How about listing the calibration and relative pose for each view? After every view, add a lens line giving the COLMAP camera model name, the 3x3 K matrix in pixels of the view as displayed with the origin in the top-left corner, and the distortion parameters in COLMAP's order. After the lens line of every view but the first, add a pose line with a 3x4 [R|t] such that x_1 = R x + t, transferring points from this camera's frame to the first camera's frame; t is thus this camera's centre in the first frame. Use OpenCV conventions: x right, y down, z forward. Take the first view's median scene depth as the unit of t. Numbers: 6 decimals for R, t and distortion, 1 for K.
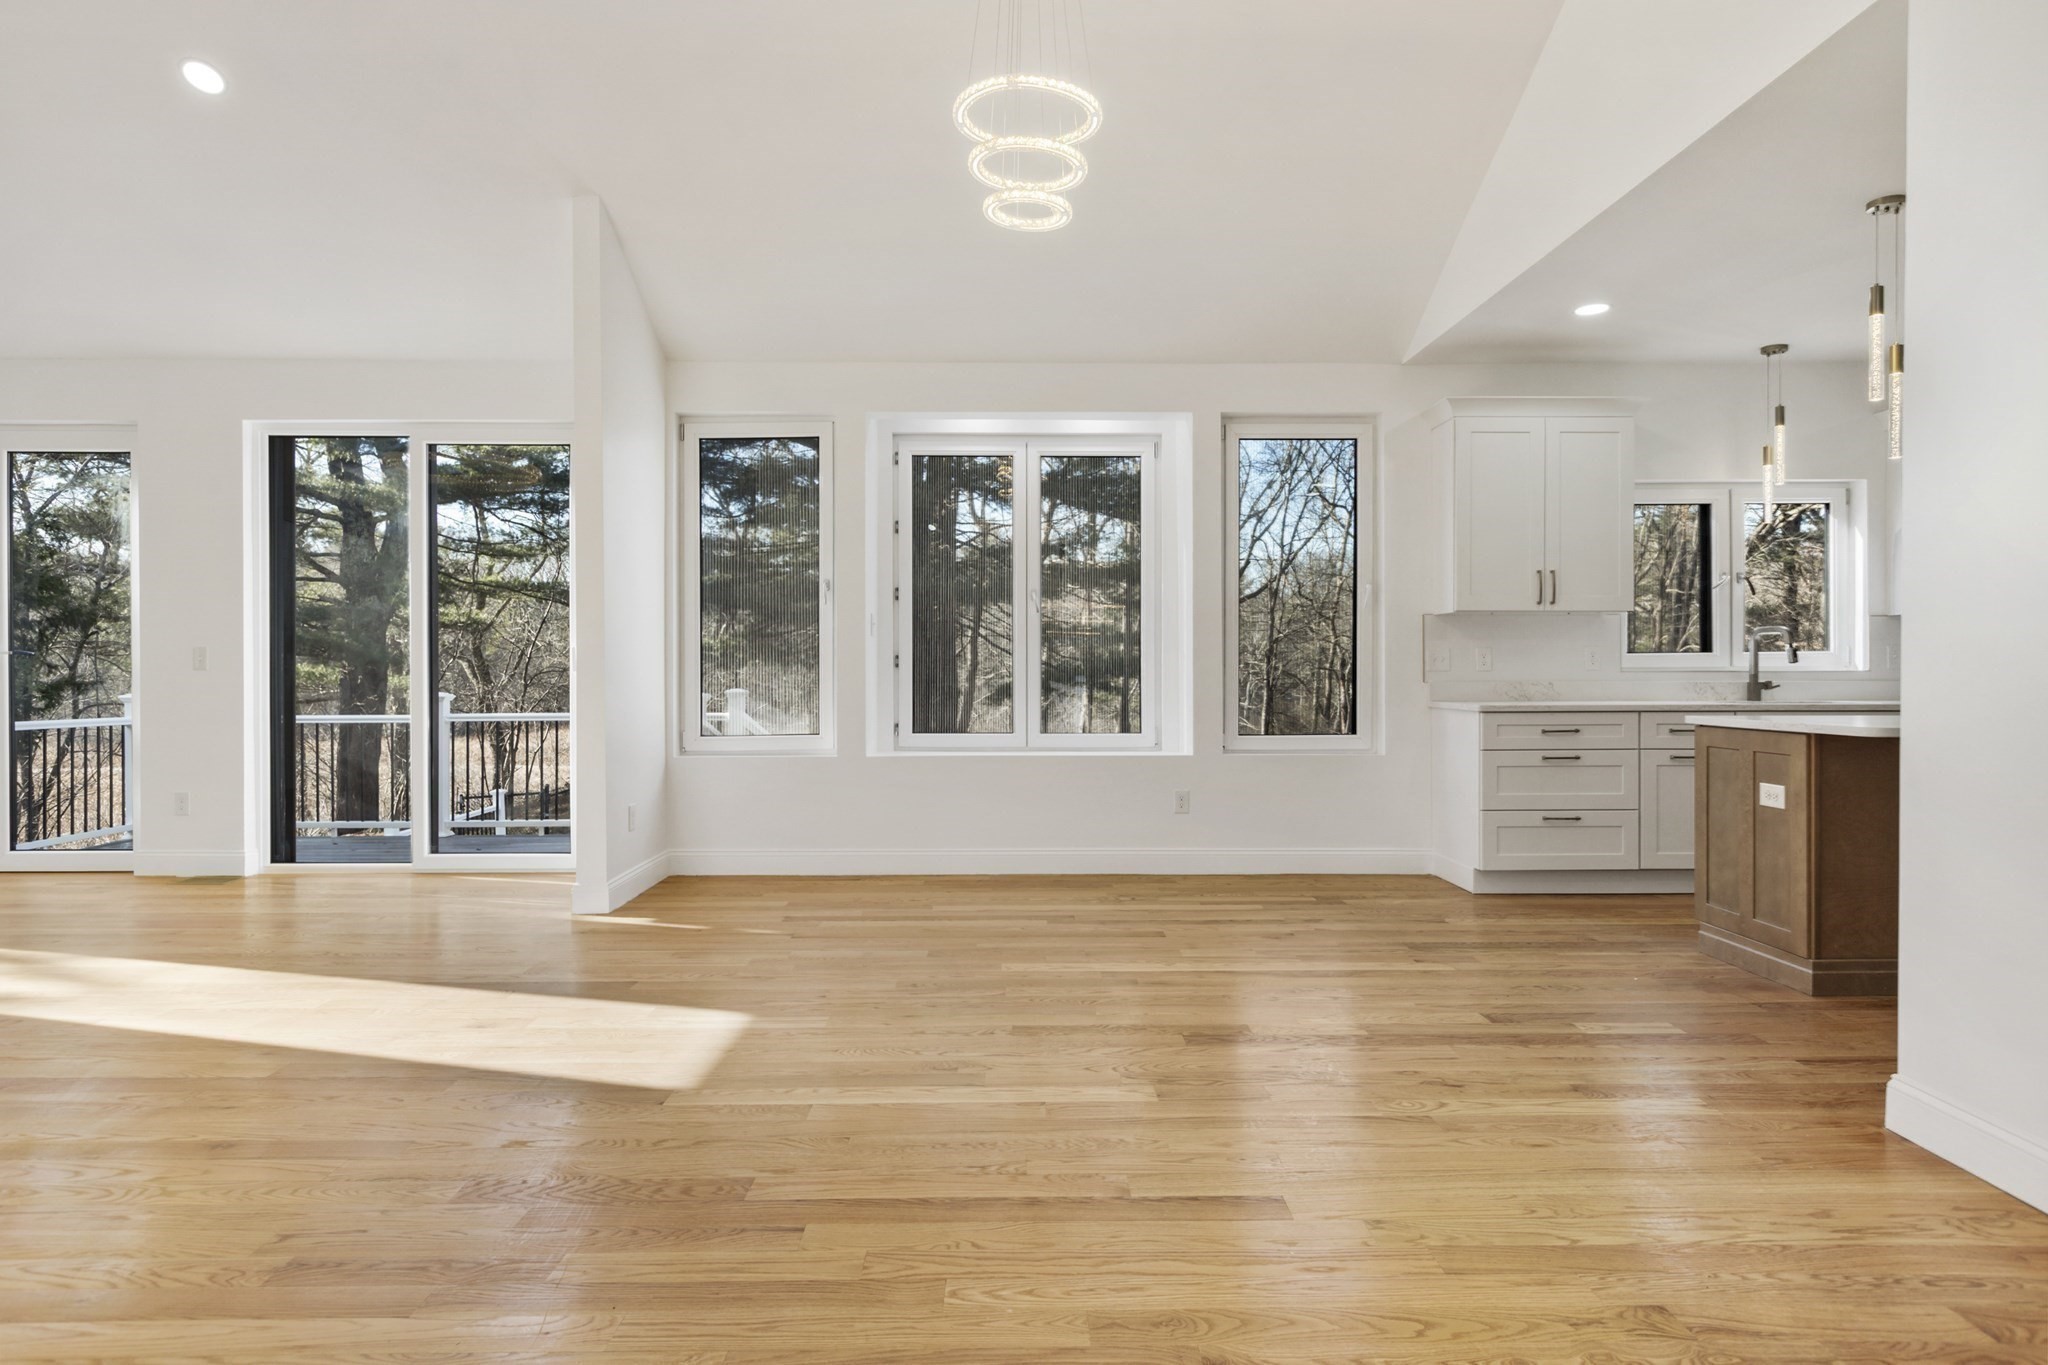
lens RADIAL K [[1130.1, 0, 1029.4], [0, 1130.1, 673.5], [0, 0, 1]] dist [0.013634, 0.000038]
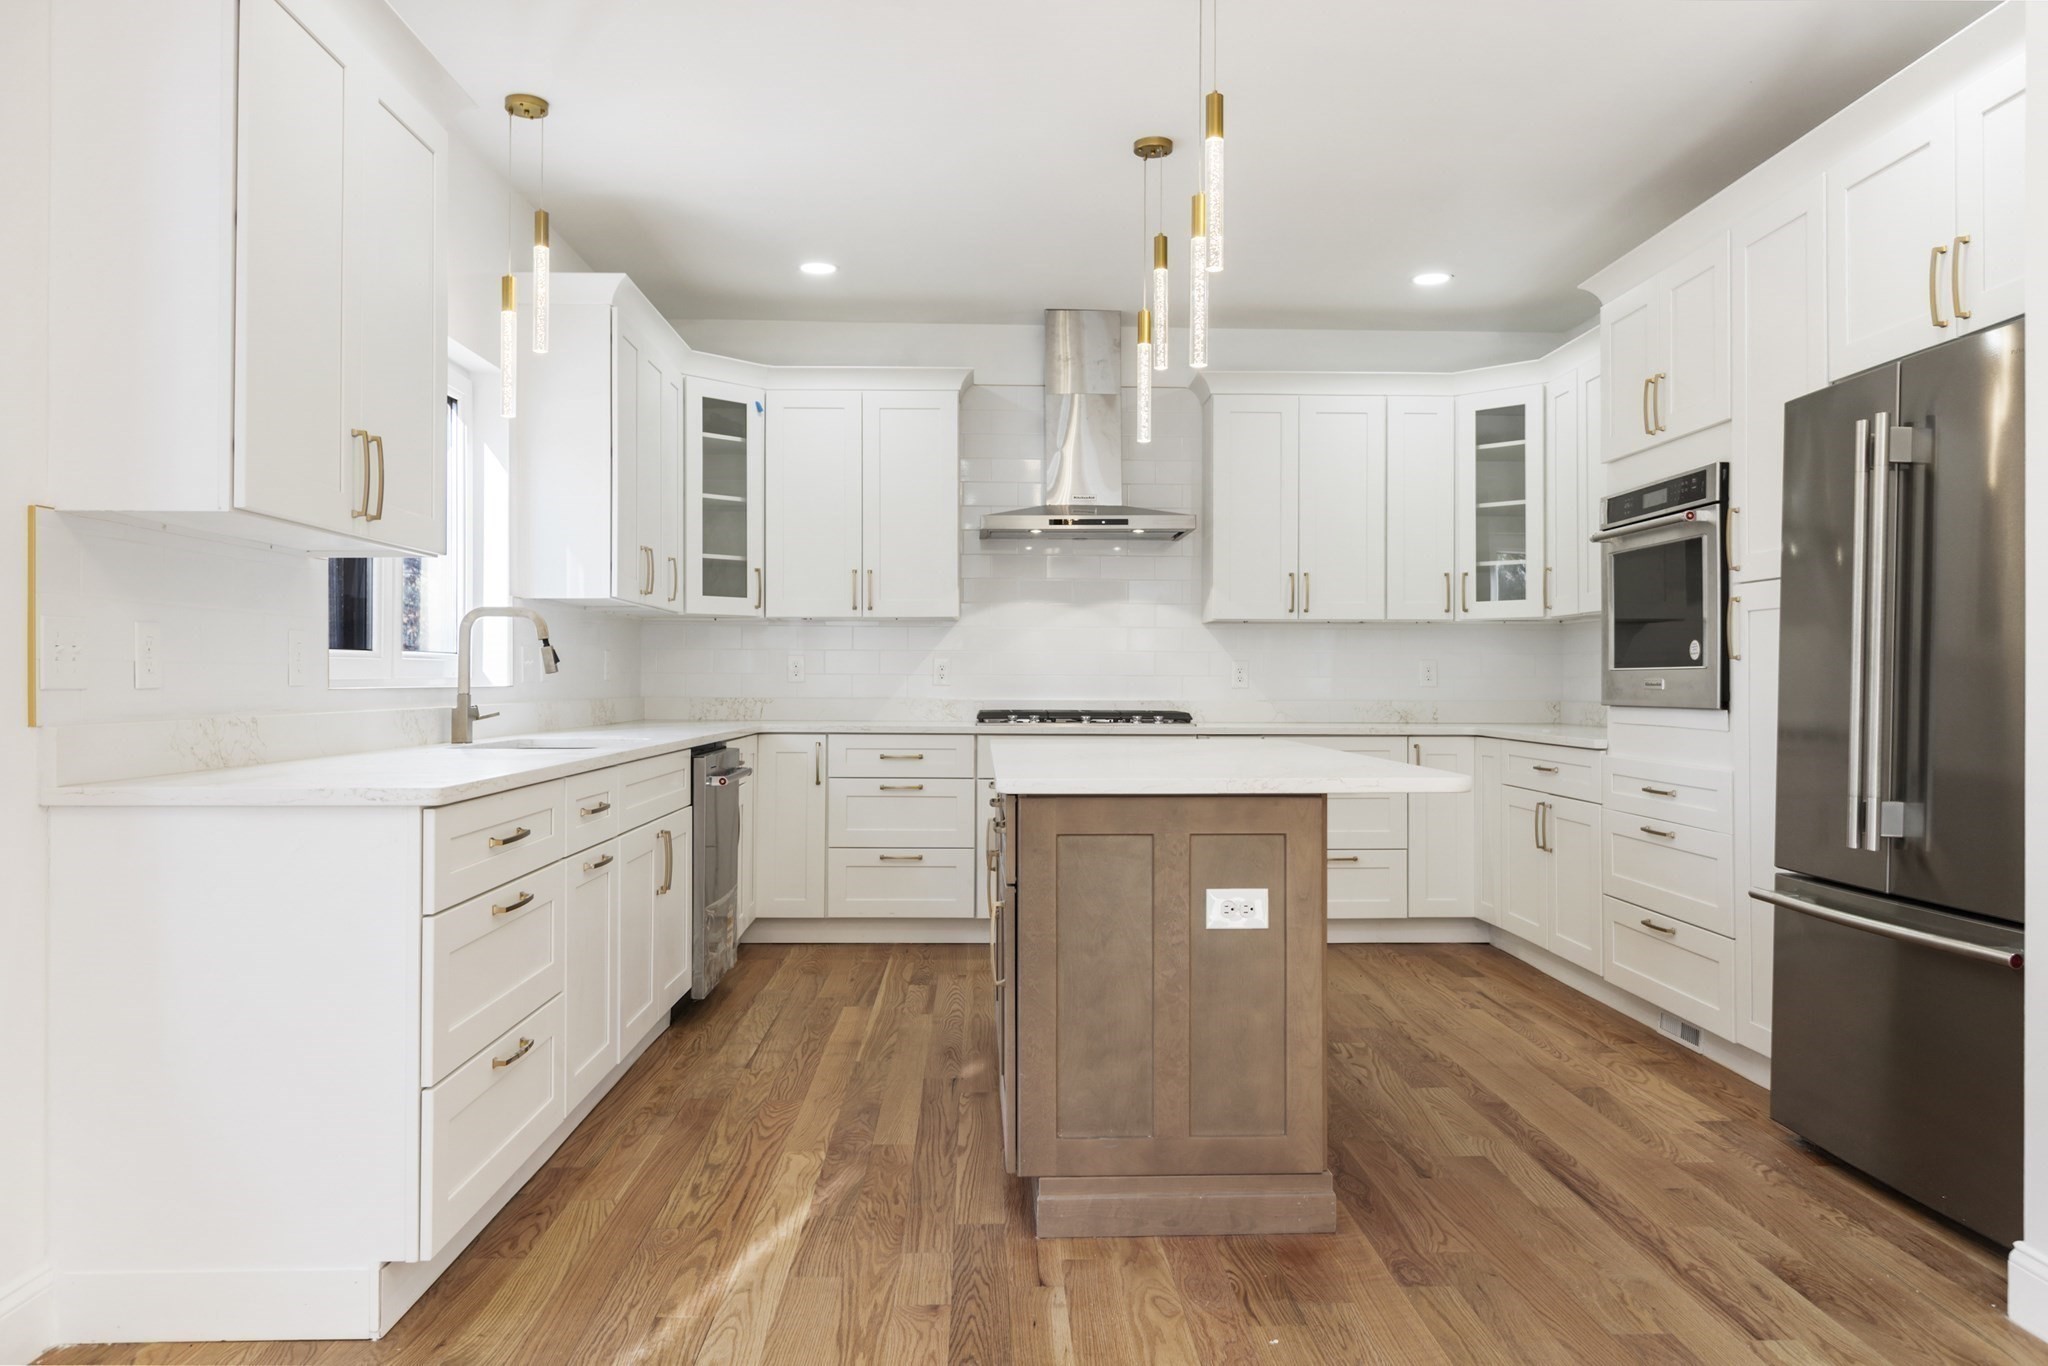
lens RADIAL K [[1428.8, 0, 1029.9], [0, 1428.8, 675.7], [0, 0, 1]] dist [-0.000013, -0.001186]
pose [[-0.016203, 0.005892, 0.999851, -0.040911], [0.002400, 0.999980, -0.005854, -0.003315], [-0.999866, 0.002305, -0.016217, 0.765980]]
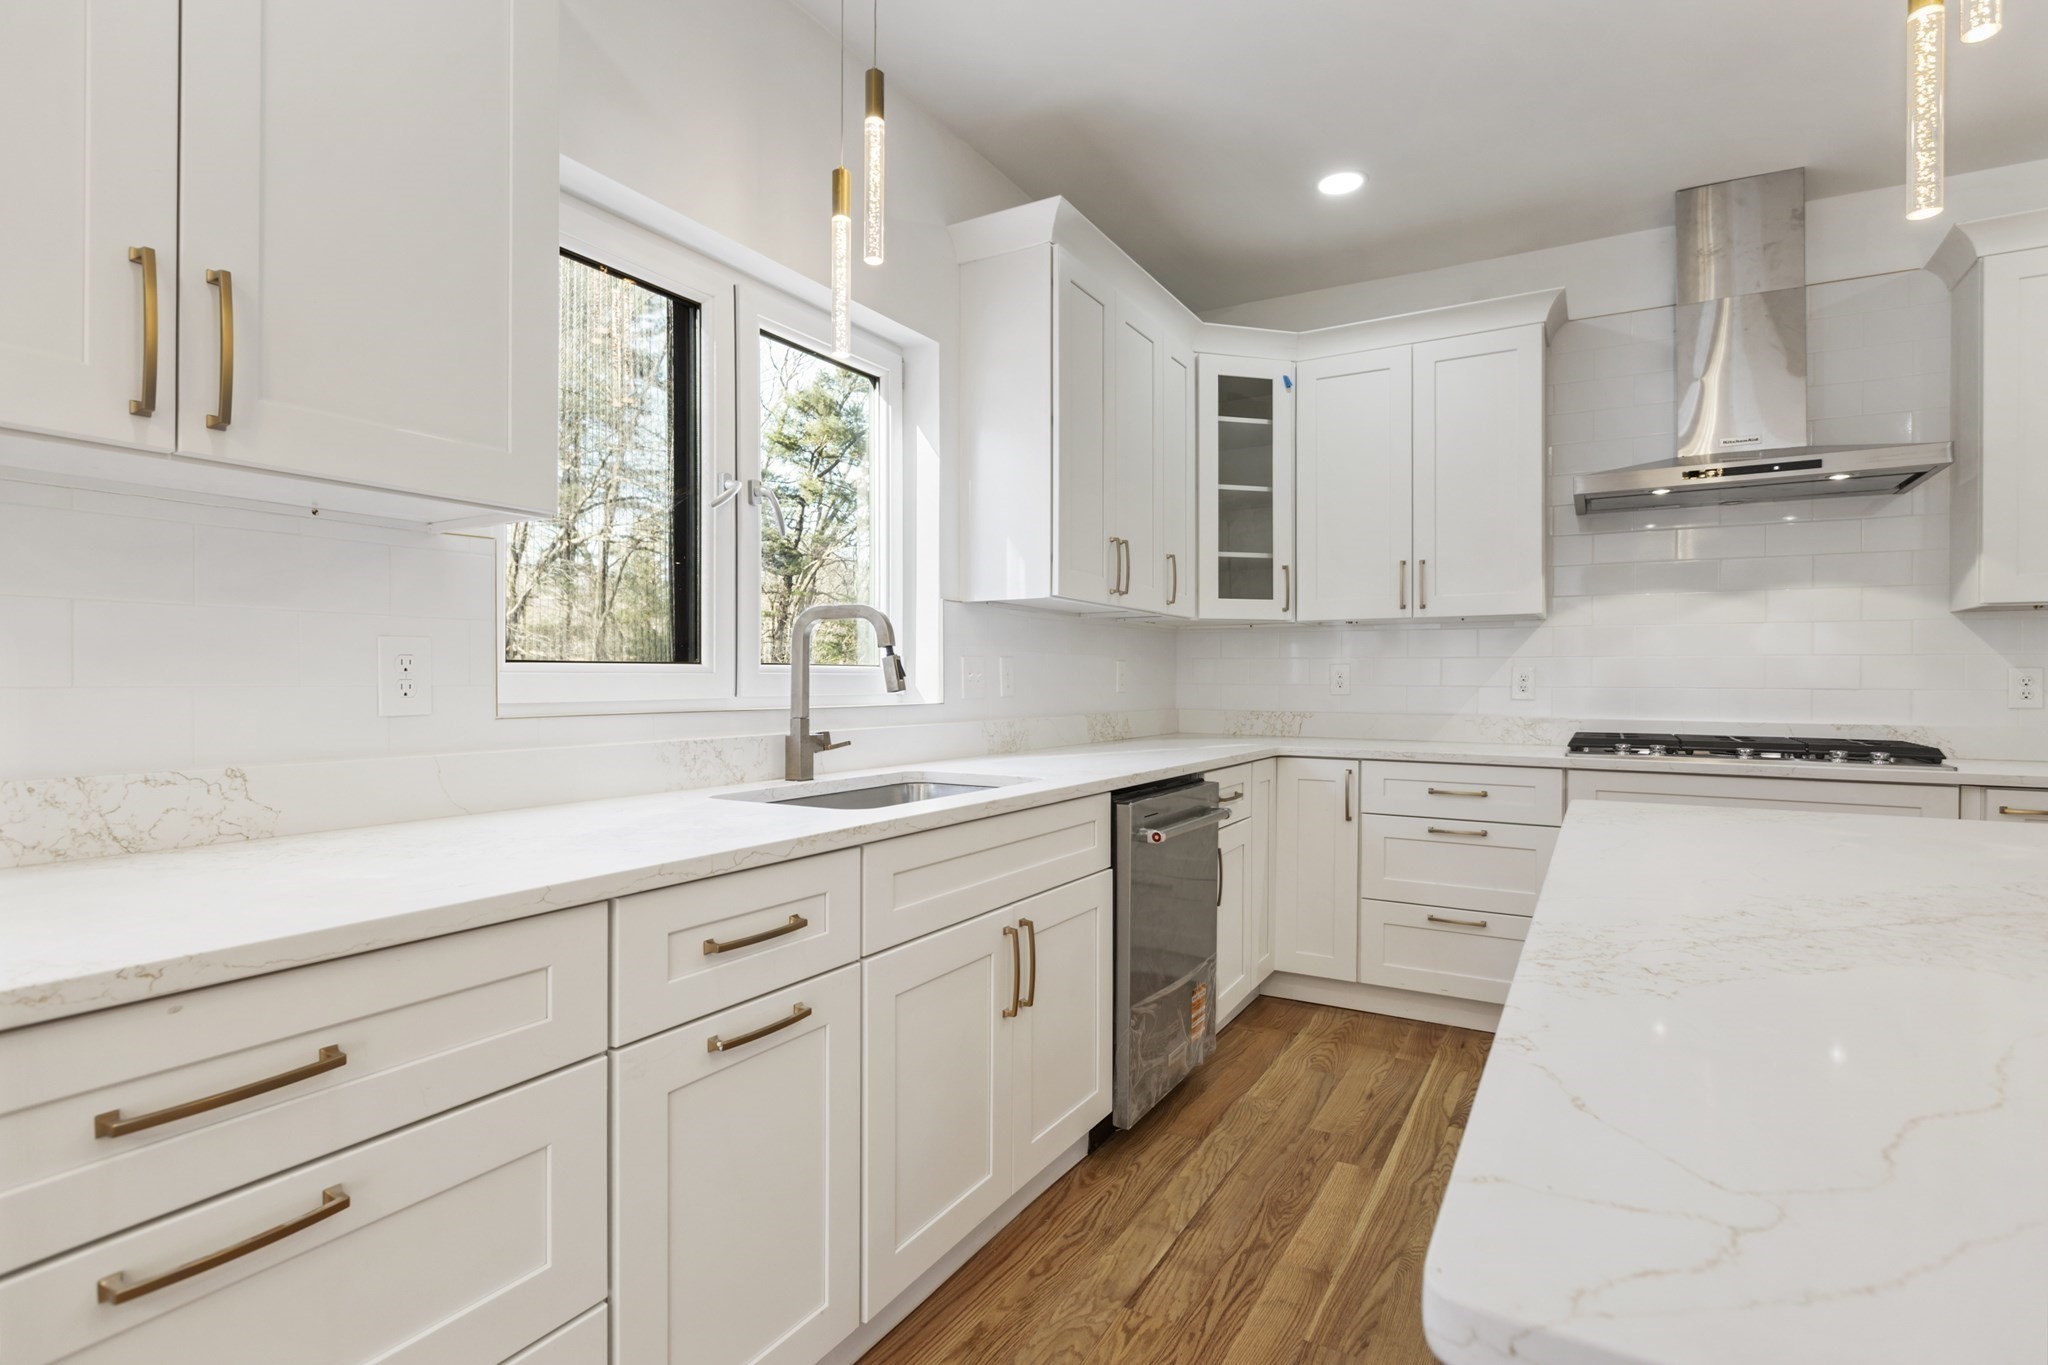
lens RADIAL K [[1003.0, 0, 1018.5], [0, 1003.0, 685.4], [0, 0, 1]] dist [-0.002323, -0.004917]
pose [[0.521775, 0.000724, 0.853083, 0.372639], [-0.000320, 1.000000, -0.000653, -0.011264], [-0.853083, 0.000068, 0.521775, 0.758118]]
